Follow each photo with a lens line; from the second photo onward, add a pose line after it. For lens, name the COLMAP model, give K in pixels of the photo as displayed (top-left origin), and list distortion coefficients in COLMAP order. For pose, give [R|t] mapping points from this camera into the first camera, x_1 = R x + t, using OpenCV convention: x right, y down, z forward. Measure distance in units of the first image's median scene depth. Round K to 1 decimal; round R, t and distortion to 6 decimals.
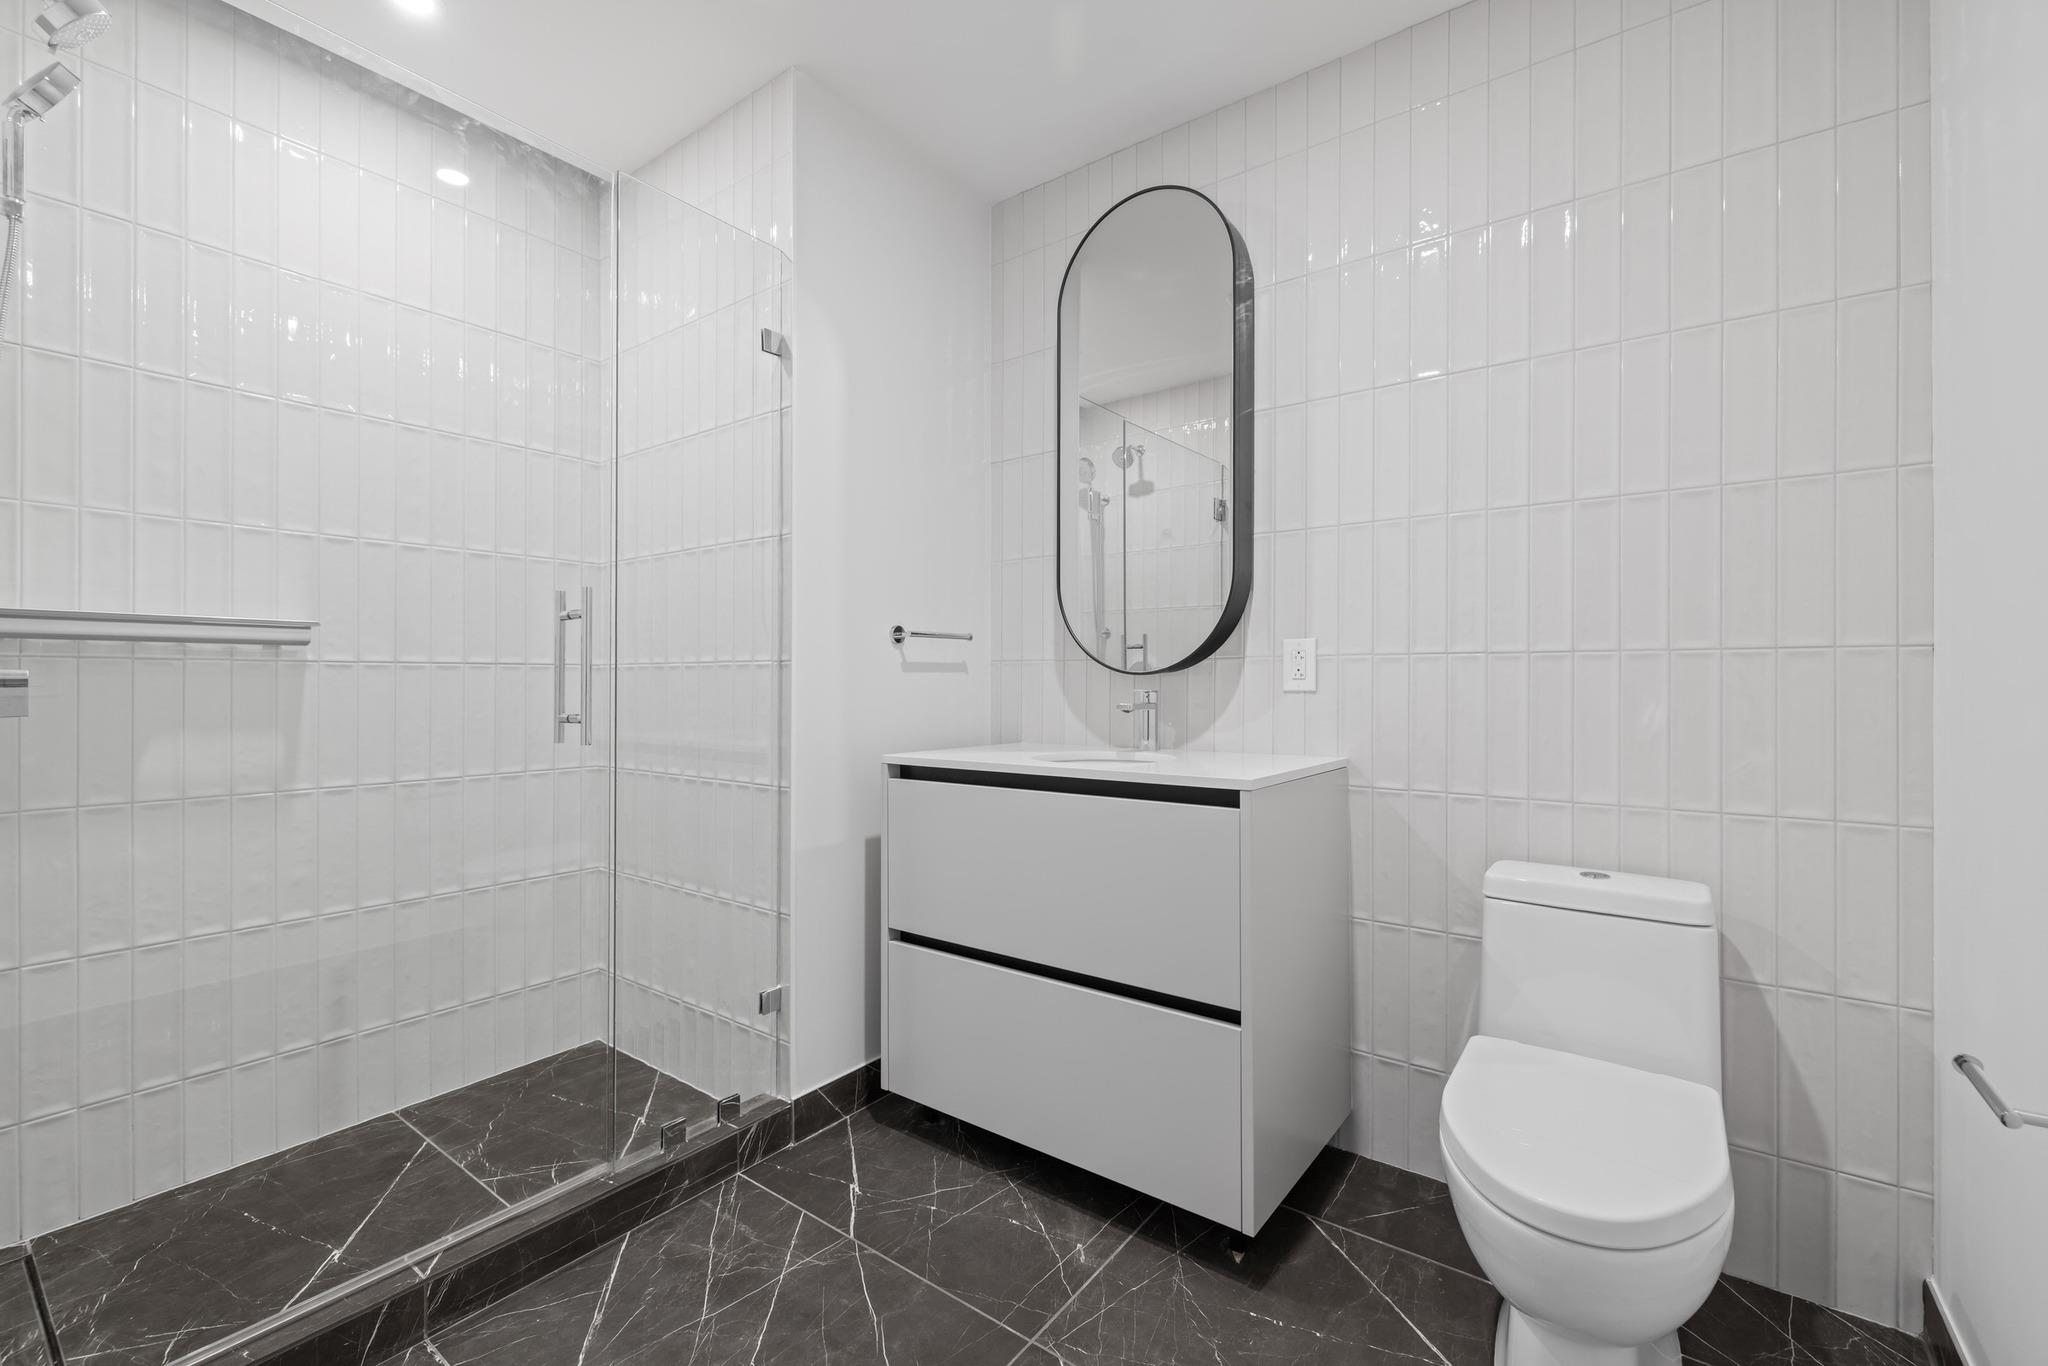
lens RADIAL K [[864.6, 0, 1026.0], [0, 864.6, 682.8], [0, 0, 1]] dist [0.002237, -0.000347]
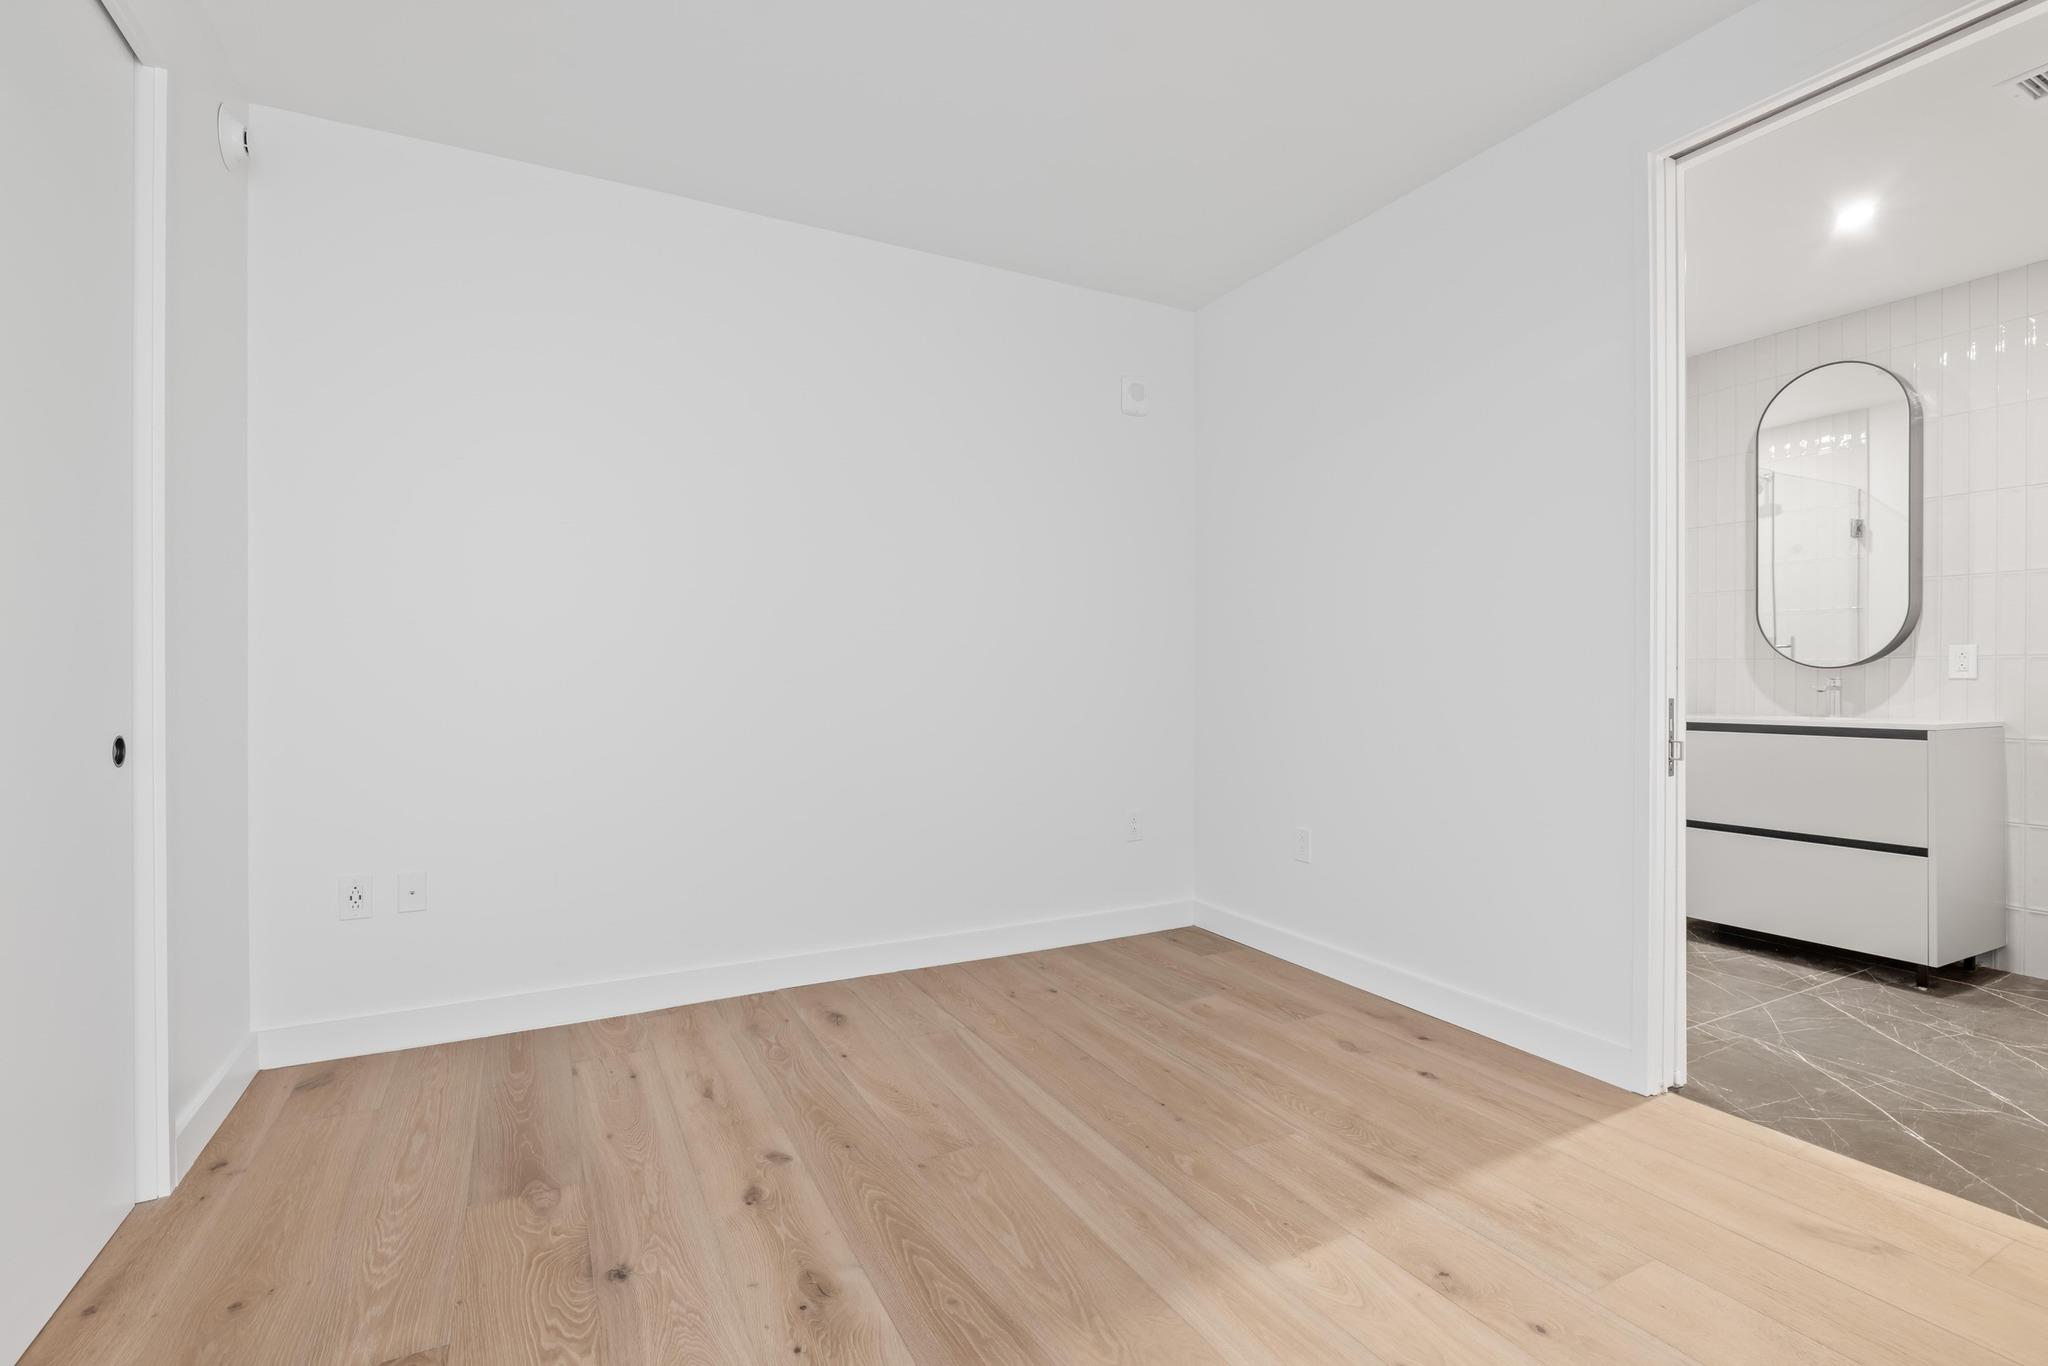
lens RADIAL K [[938.1, 0, 1022.2], [0, 938.1, 680.6], [0, 0, 1]] dist [-0.003538, -0.000510]
pose [[0.902001, -0.000898, -0.431732, -0.490960], [0.003728, 0.999977, 0.005711, -0.002597], [0.431717, -0.006761, 0.901984, -1.265280]]
